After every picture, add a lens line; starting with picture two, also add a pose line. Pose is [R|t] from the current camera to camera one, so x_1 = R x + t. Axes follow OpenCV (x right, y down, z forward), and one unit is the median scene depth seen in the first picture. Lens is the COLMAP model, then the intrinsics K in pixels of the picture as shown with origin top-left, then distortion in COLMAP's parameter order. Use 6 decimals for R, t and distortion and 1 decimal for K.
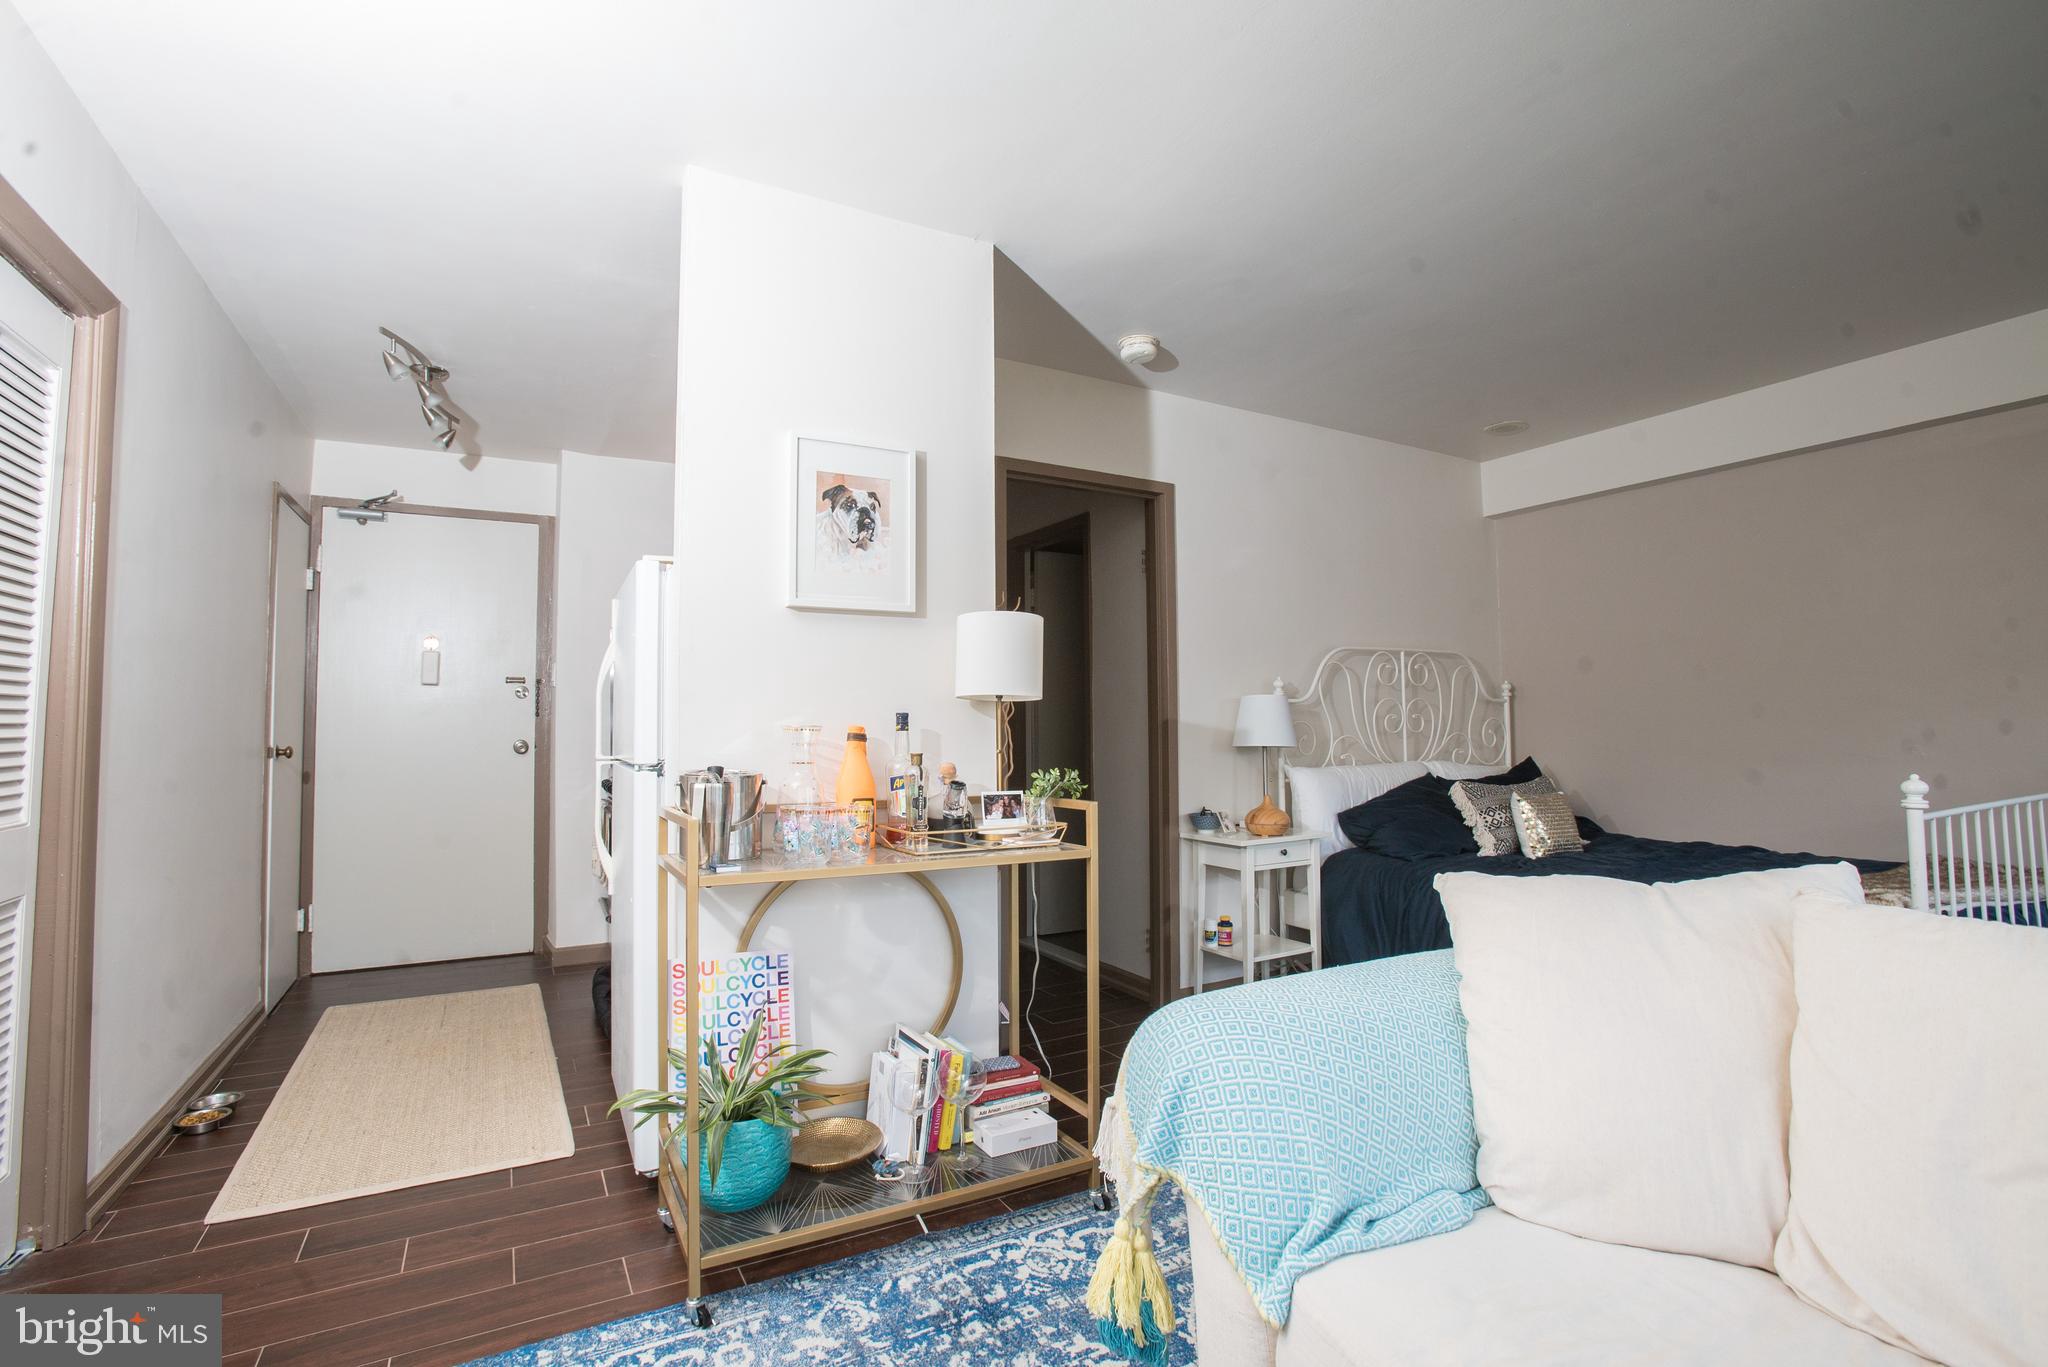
lens RADIAL K [[941.8, 0, 1017.6], [0, 941.8, 680.7], [0, 0, 1]] dist [-0.088633, 0.036345]
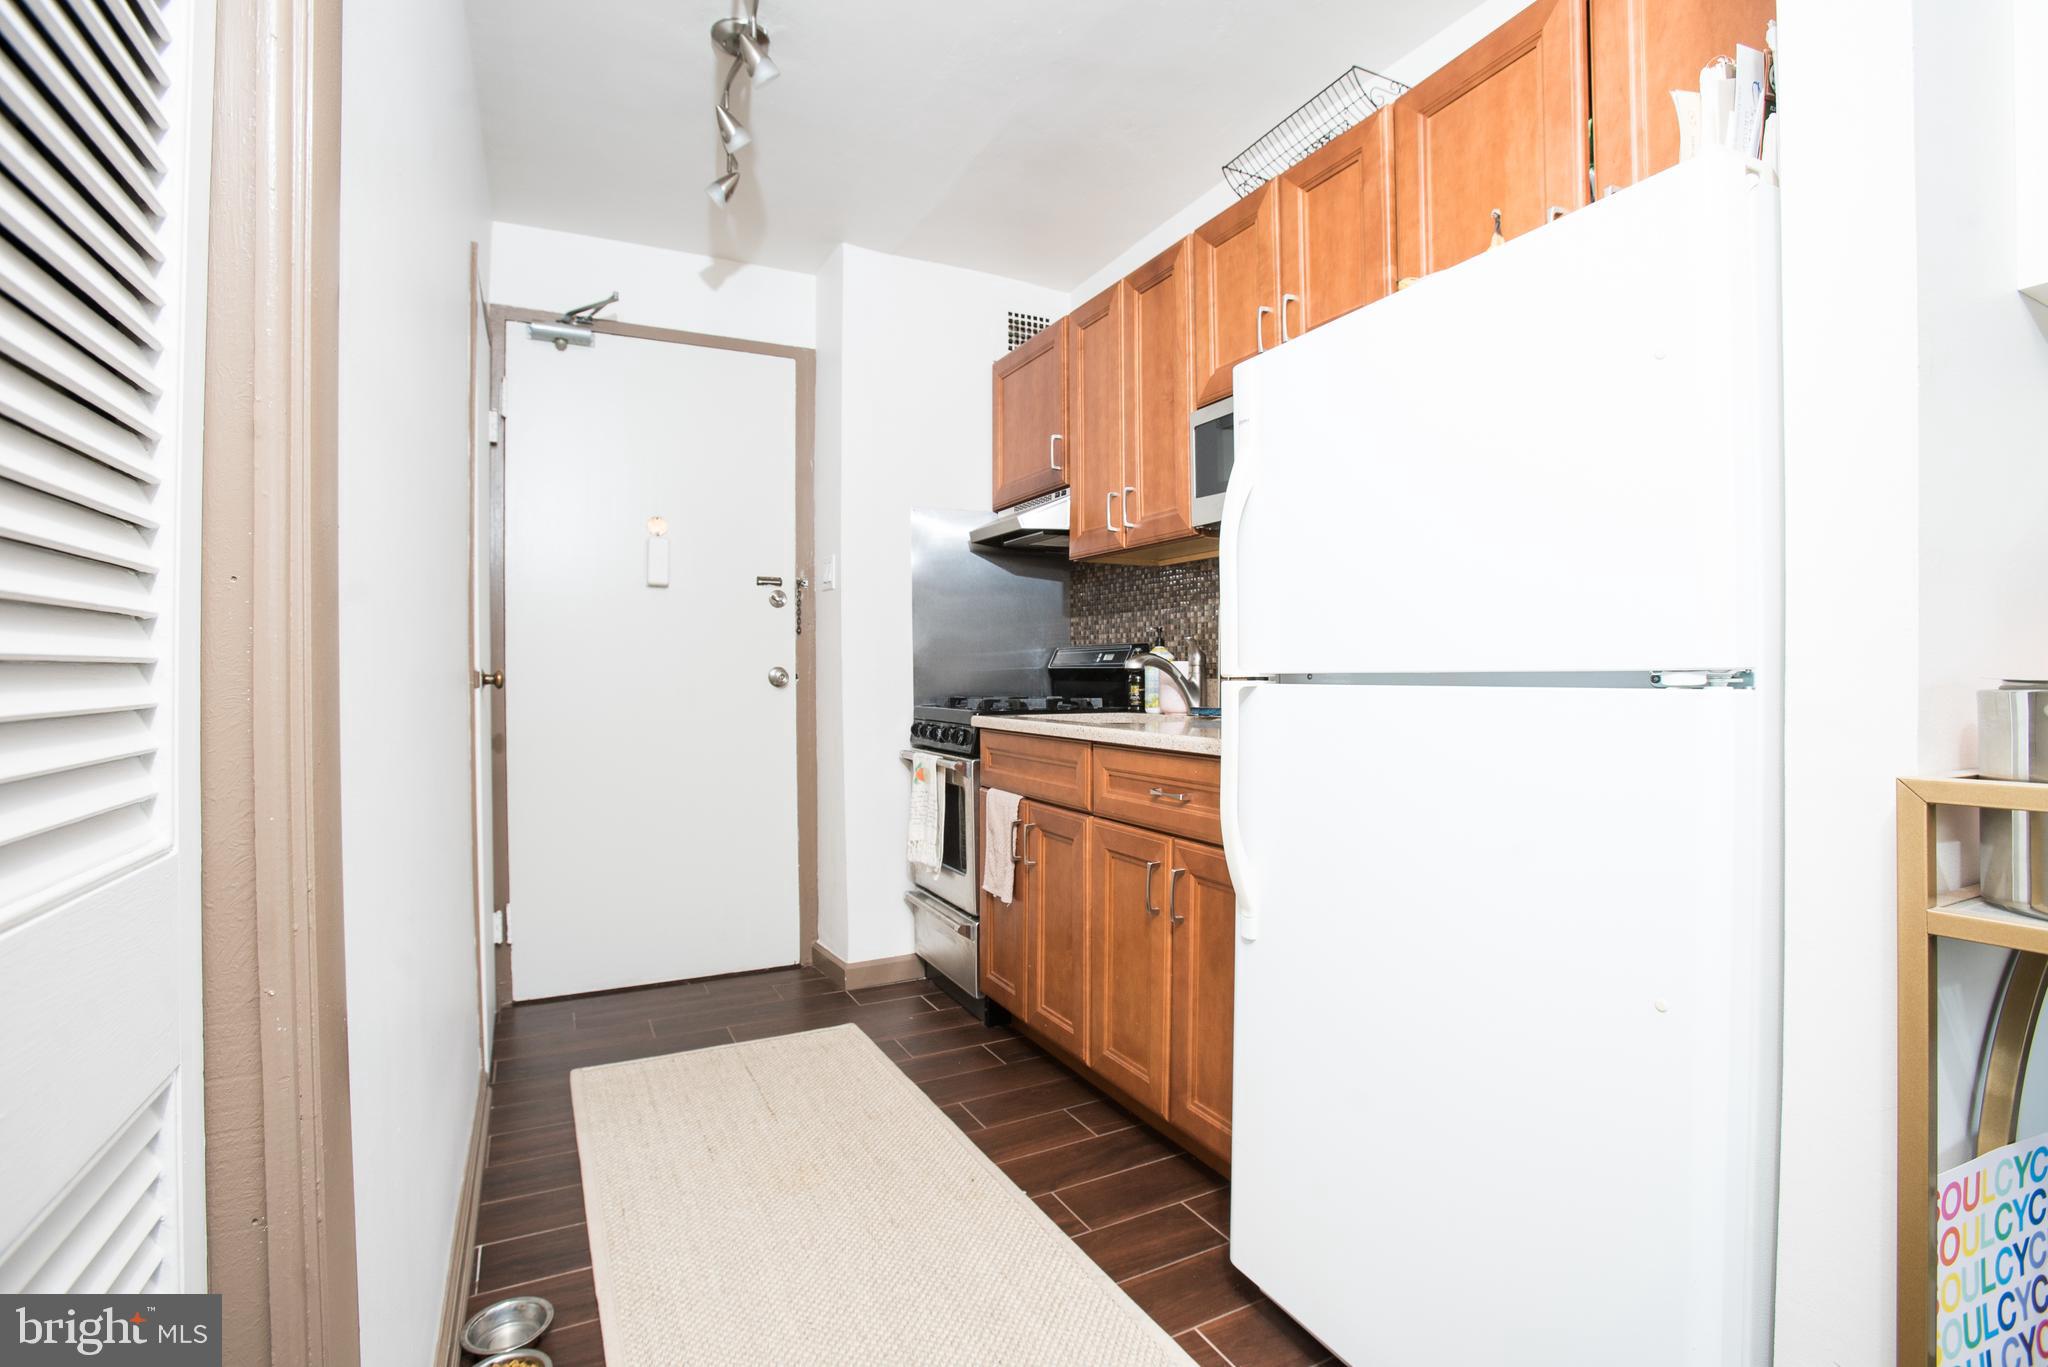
lens RADIAL K [[941.8, 0, 1017.6], [0, 941.8, 680.7], [0, 0, 1]] dist [-0.088633, 0.036345]
pose [[0.999462, -0.001391, -0.032754, -0.656532], [0.003265, 0.998356, 0.057230, 0.068791], [0.032620, -0.057307, 0.997824, 0.570984]]
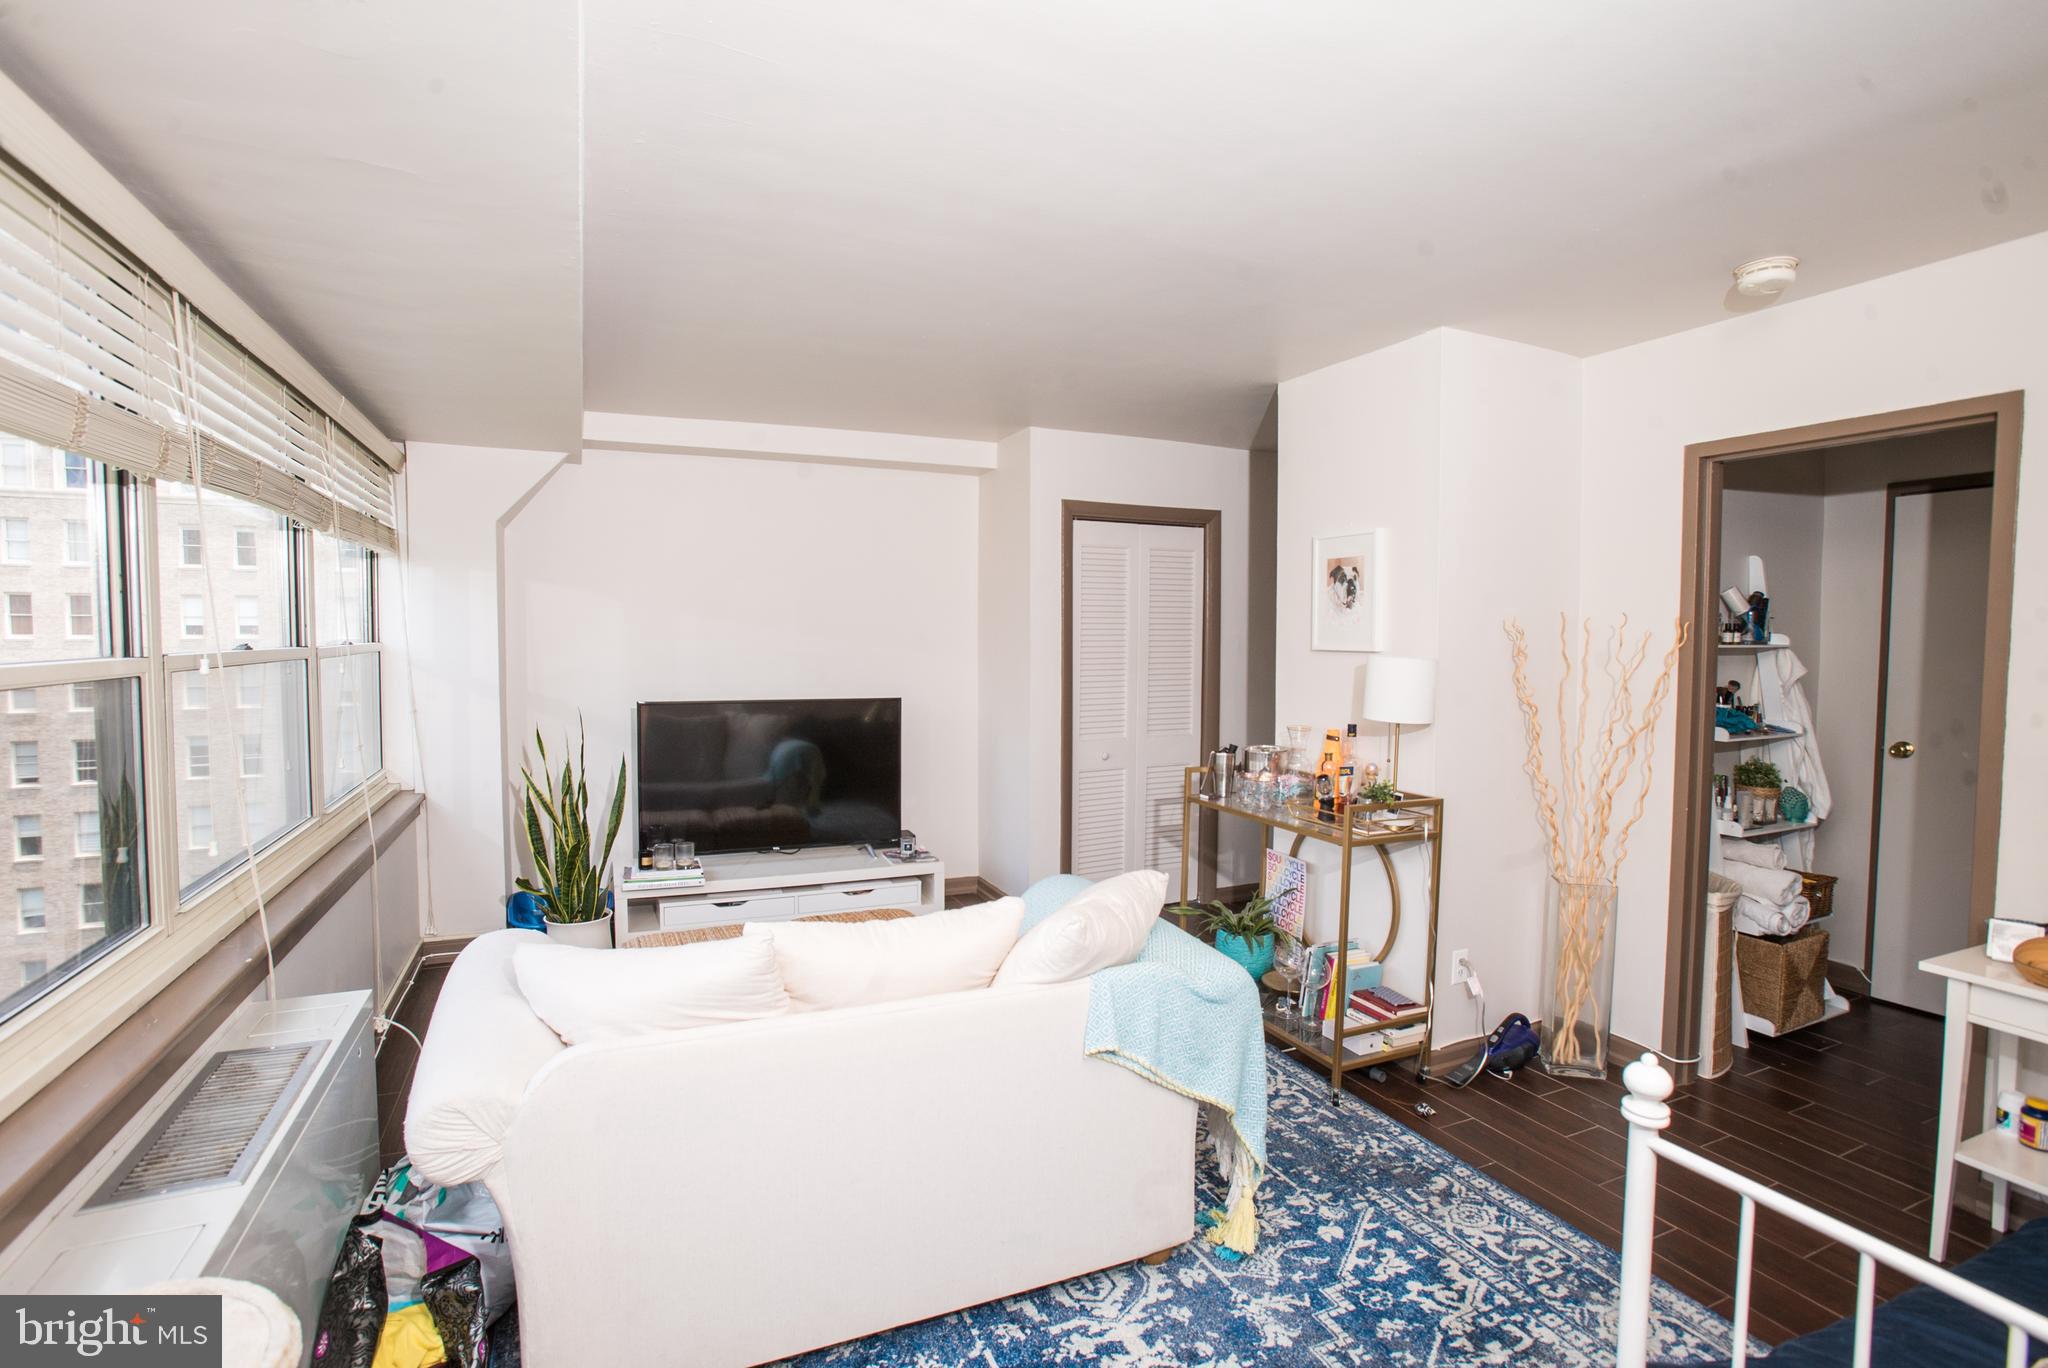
lens RADIAL K [[941.8, 0, 1017.6], [0, 941.8, 681.2], [0, 0, 1]] dist [-0.088633, 0.036345]
pose [[-0.082155, 0.048675, -0.995430, 1.327520], [0.039579, 0.998178, 0.045543, -0.116344], [0.995833, -0.035657, -0.083932, 0.621523]]
